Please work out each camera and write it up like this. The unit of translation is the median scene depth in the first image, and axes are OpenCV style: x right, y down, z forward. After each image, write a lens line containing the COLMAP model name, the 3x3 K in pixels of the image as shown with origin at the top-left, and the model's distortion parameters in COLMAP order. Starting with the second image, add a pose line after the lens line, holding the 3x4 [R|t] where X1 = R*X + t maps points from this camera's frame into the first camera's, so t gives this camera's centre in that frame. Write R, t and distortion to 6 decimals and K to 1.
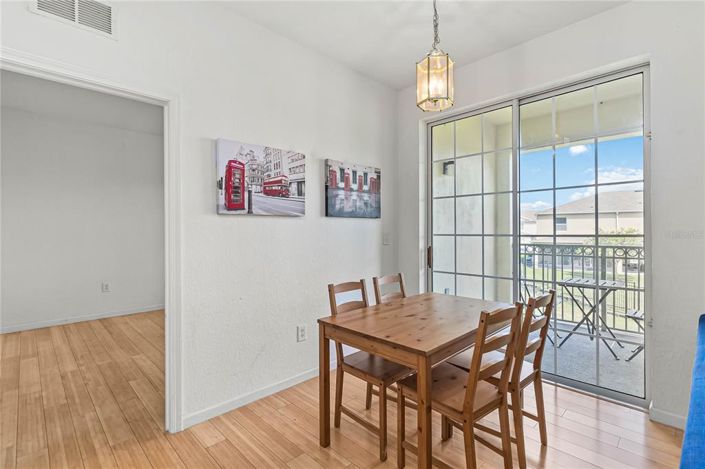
lens RADIAL K [[328.6, 0, 353.5], [0, 328.6, 234.2], [0, 0, 1]] dist [-0.004571, -0.000710]
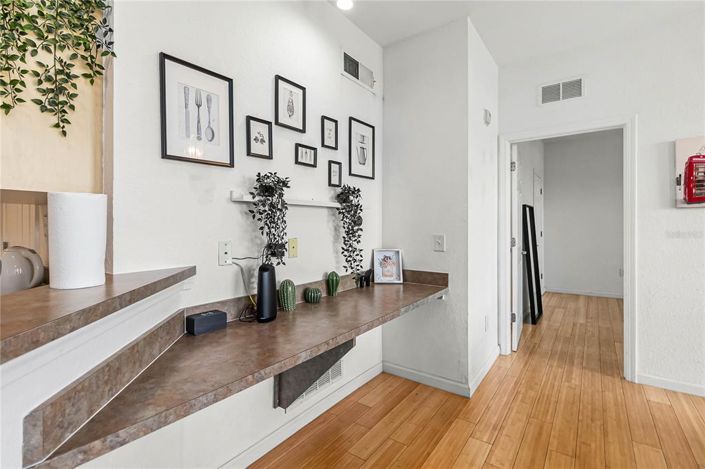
lens RADIAL K [[328.6, 0, 354.7], [0, 328.6, 224.0], [0, 0, 1]] dist [-0.004571, -0.000710]
pose [[0.154547, -0.002477, -0.987982, 0.506116], [-0.002496, 0.999993, -0.002897, -0.001826], [0.987982, 0.002913, 0.154539, -0.239131]]
